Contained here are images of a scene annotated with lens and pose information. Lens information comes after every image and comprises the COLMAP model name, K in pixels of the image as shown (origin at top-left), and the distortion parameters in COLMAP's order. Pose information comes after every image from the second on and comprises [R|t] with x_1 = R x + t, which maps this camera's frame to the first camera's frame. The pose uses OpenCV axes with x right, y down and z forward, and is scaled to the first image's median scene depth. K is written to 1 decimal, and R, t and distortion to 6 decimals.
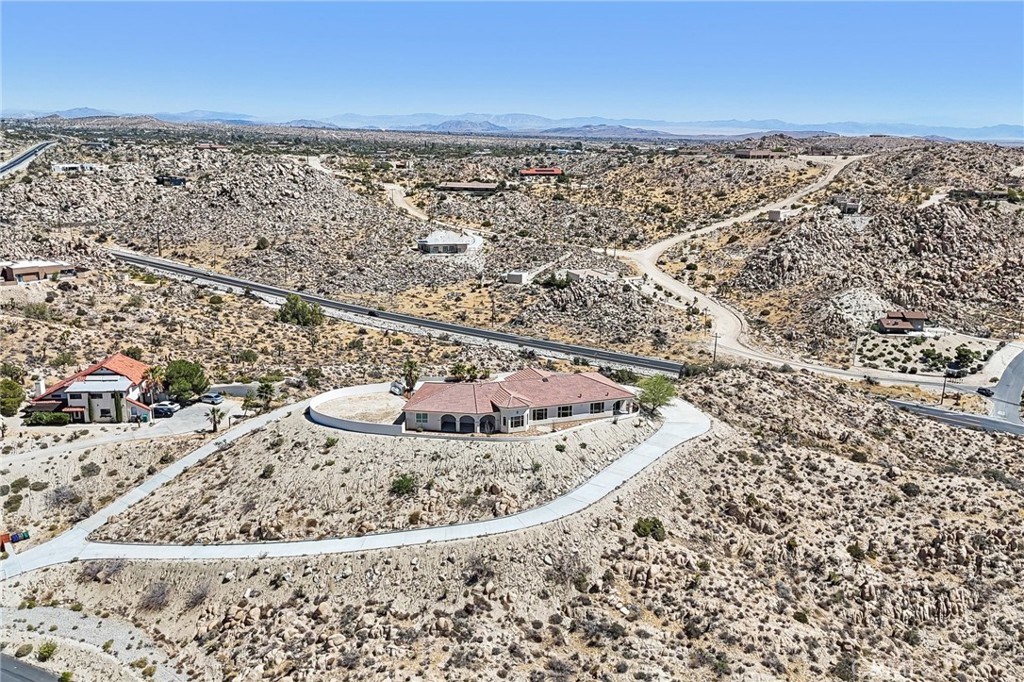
lens RADIAL K [[889.1, 0, 514.7], [0, 889.1, 343.1], [0, 0, 1]] dist [0.101496, -0.144844]
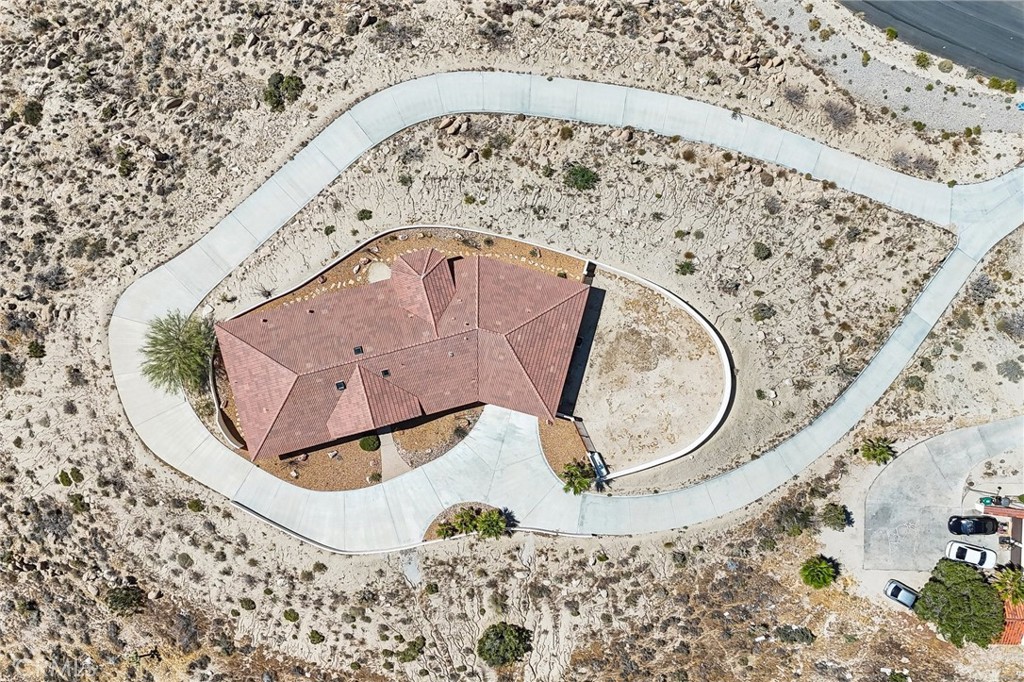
lens RADIAL K [[889.1, 0, 512.2], [0, 889.1, 340.1], [0, 0, 1]] dist [0.101496, -0.144844]
pose [[-0.993563, -0.111704, -0.018817, -0.026779], [0.010910, -0.259703, 0.965627, -0.252015], [-0.112752, 0.959206, 0.259250, 0.380231]]
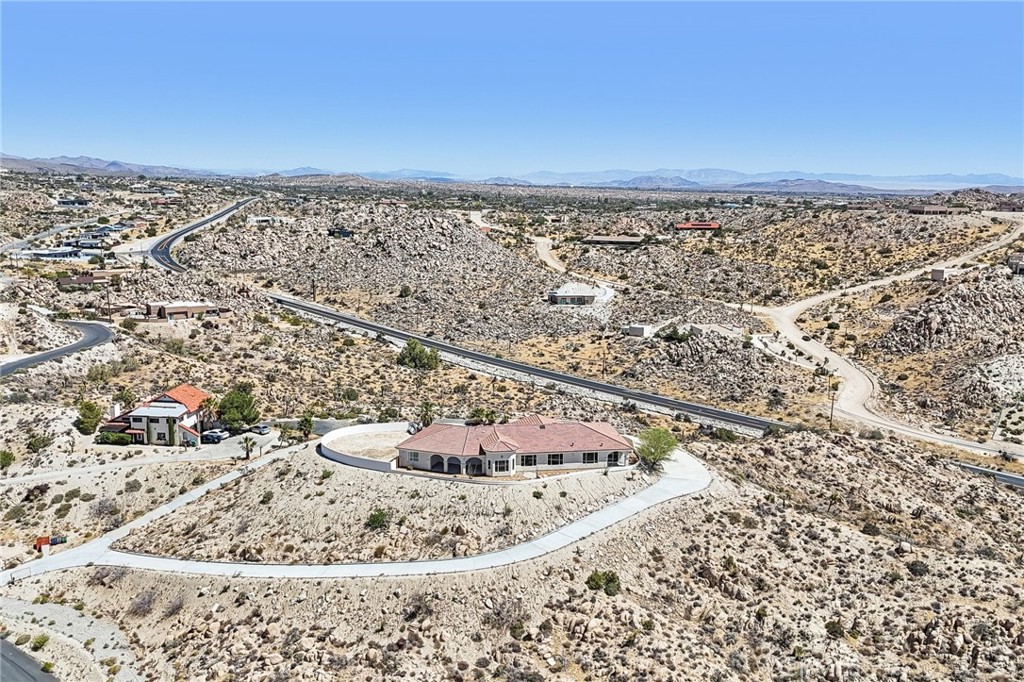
lens RADIAL K [[889.1, 0, 515.0], [0, 889.1, 343.9], [0, 0, 1]] dist [0.101496, -0.144844]
pose [[0.978159, 0.036024, -0.204712, 0.095810], [-0.047932, 0.997416, -0.053507, 0.001291], [0.202256, 0.062150, 0.977359, 0.000292]]
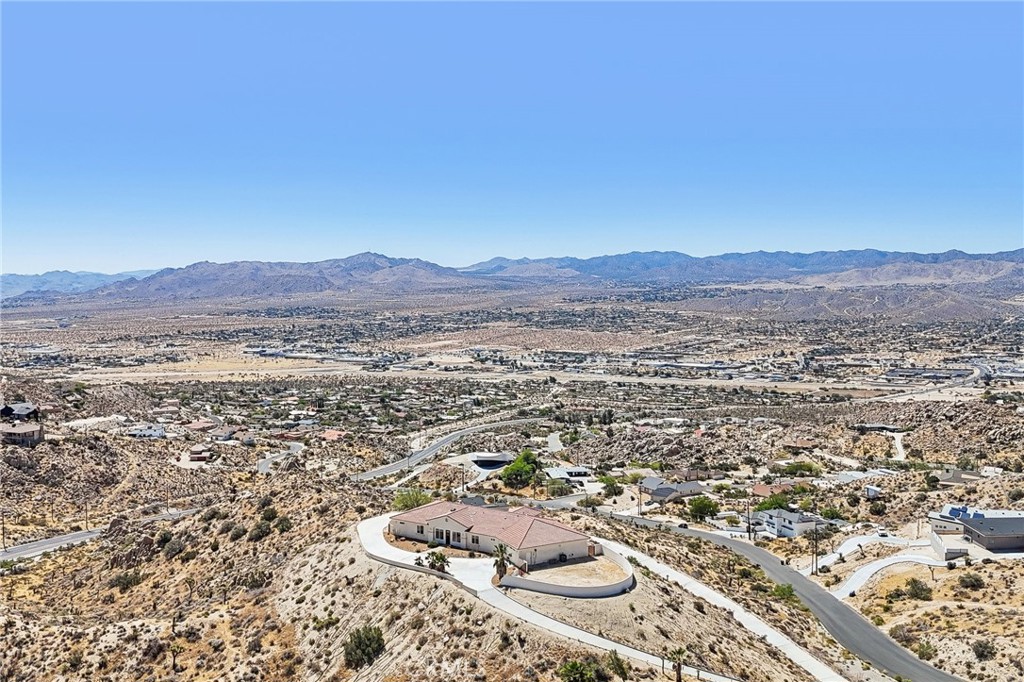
lens RADIAL K [[889.1, 0, 513.0], [0, 889.1, 337.7], [0, 0, 1]] dist [0.101496, -0.144844]
pose [[-0.597197, -0.064147, 0.799525, -0.415201], [0.187712, 0.957939, 0.217067, -0.187167], [-0.779820, 0.279712, -0.560037, 0.712842]]
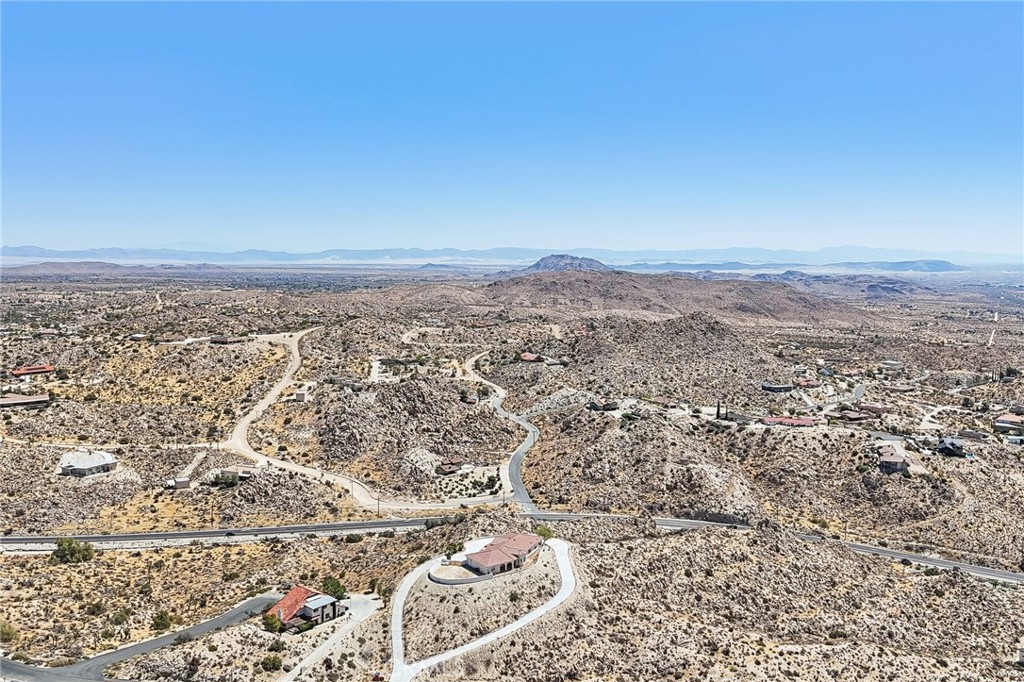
lens RADIAL K [[889.1, 0, 496.3], [0, 889.1, 292.0], [0, 0, 1]] dist [0.101496, -0.144844]
pose [[0.730421, -0.047681, 0.681331, -0.713690], [0.175383, 0.977205, -0.119632, -0.145599], [-0.660096, 0.206875, 0.722133, -0.356870]]
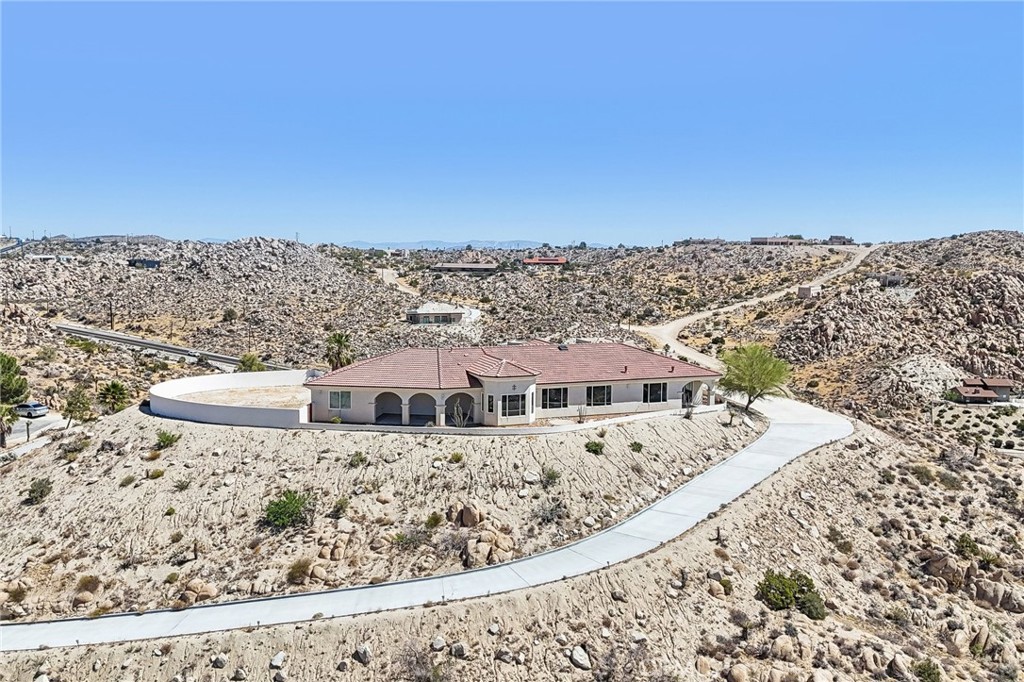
lens RADIAL K [[889.1, 0, 514.2], [0, 889.1, 345.3], [0, 0, 1]] dist [0.101496, -0.144844]
pose [[0.999992, -0.001084, -0.003955, 0.002322], [0.000544, 0.990970, -0.134082, 0.054455], [0.004065, 0.134079, 0.990962, 0.196221]]
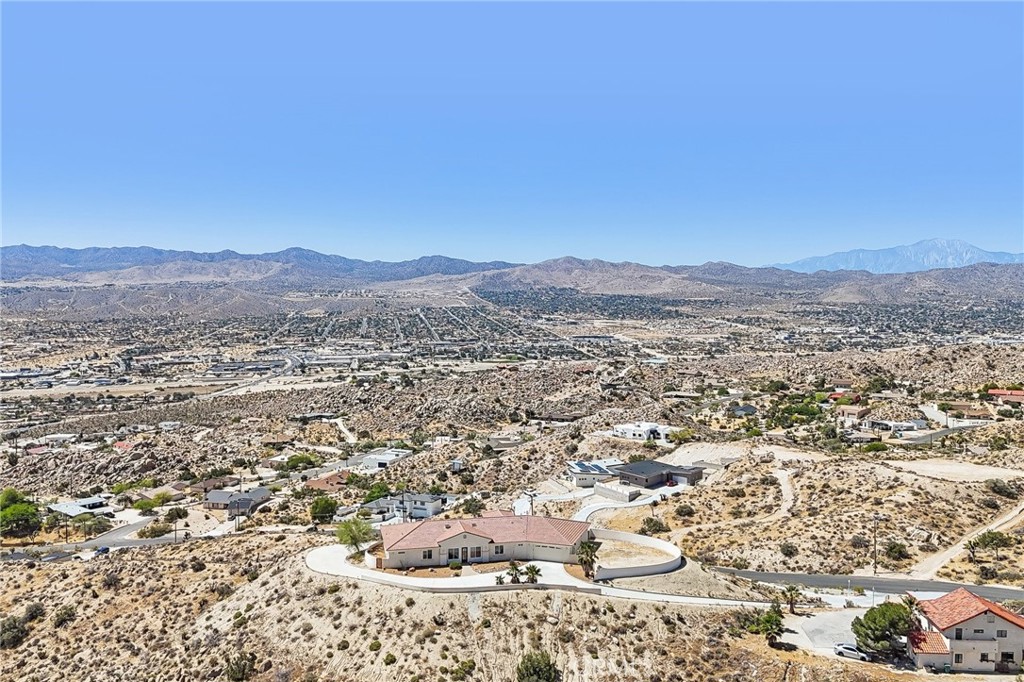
lens RADIAL K [[889.1, 0, 513.9], [0, 889.1, 341.8], [0, 0, 1]] dist [0.101496, -0.144844]
pose [[-0.987340, -0.025906, 0.156490, -0.089779], [0.024154, 0.950512, 0.309747, -0.230475], [-0.156770, 0.309605, -0.937853, 0.897826]]
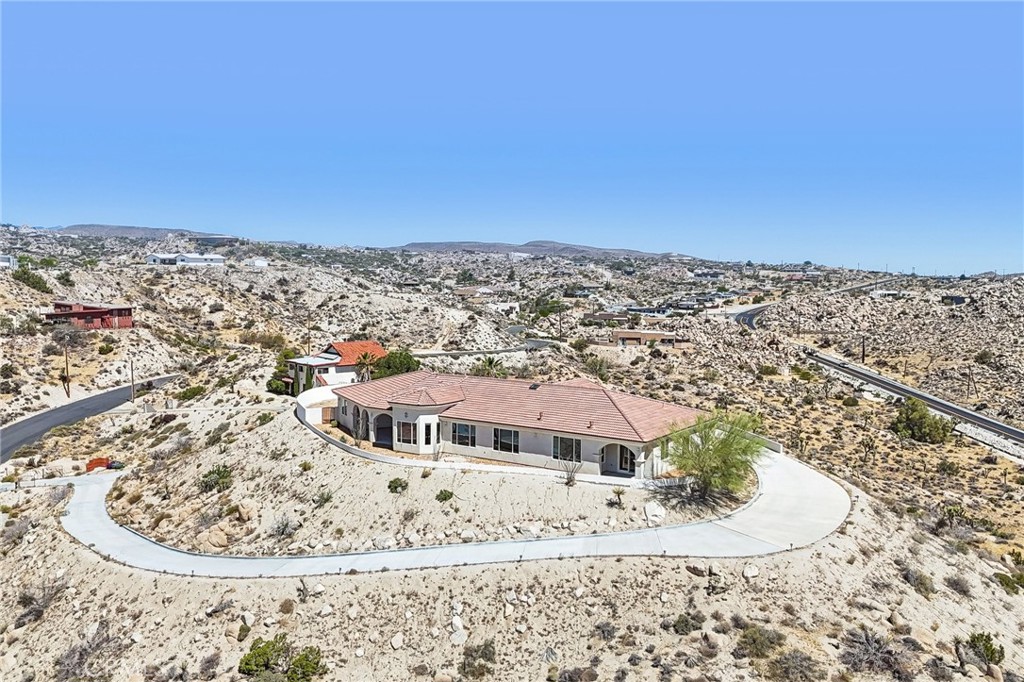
lens RADIAL K [[889.1, 0, 514.5], [0, 889.1, 345.3], [0, 0, 1]] dist [0.101496, -0.144844]
pose [[0.565777, 0.062098, -0.822216, 0.213276], [-0.205119, 0.976414, -0.067401, 0.025701], [0.798638, 0.206786, 0.565170, 0.317098]]
